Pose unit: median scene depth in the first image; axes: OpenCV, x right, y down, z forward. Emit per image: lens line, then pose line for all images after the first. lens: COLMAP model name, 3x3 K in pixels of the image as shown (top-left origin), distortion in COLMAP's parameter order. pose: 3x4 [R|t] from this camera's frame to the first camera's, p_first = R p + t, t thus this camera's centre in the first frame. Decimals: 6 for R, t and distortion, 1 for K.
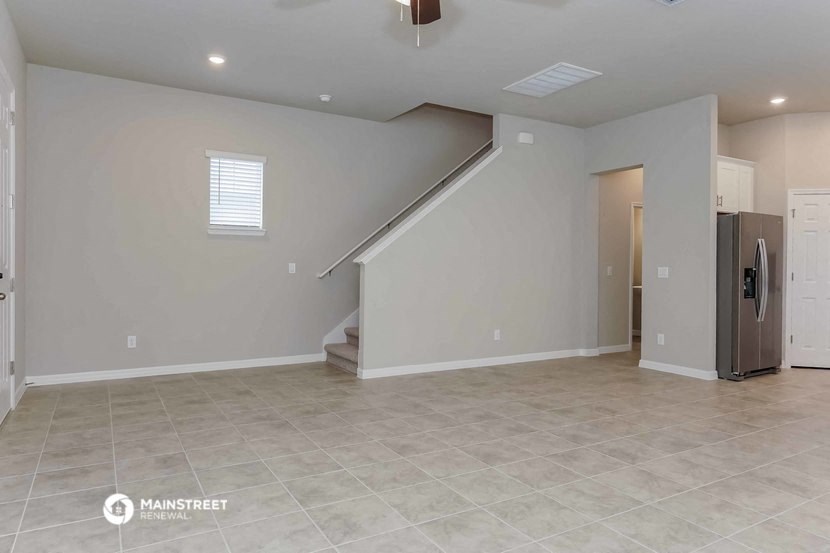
lens RADIAL K [[532.4, 0, 413.1], [0, 532.4, 272.8], [0, 0, 1]] dist [0.002711, -0.001225]
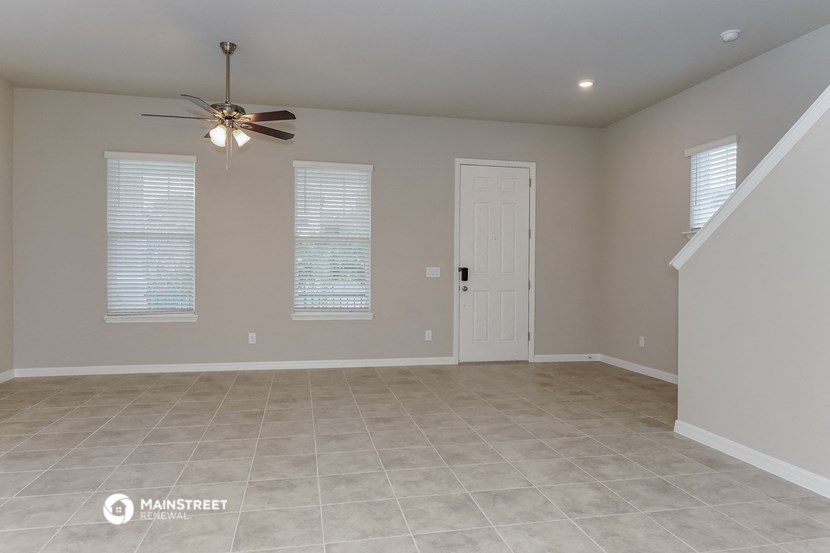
lens RADIAL K [[532.4, 0, 413.3], [0, 532.4, 276.8], [0, 0, 1]] dist [0.002711, -0.001225]
pose [[-0.312852, -0.004616, -0.949791, 1.049335], [-0.020085, 0.999797, 0.001757, 0.001326], [0.949590, 0.019627, -0.312881, 1.358587]]
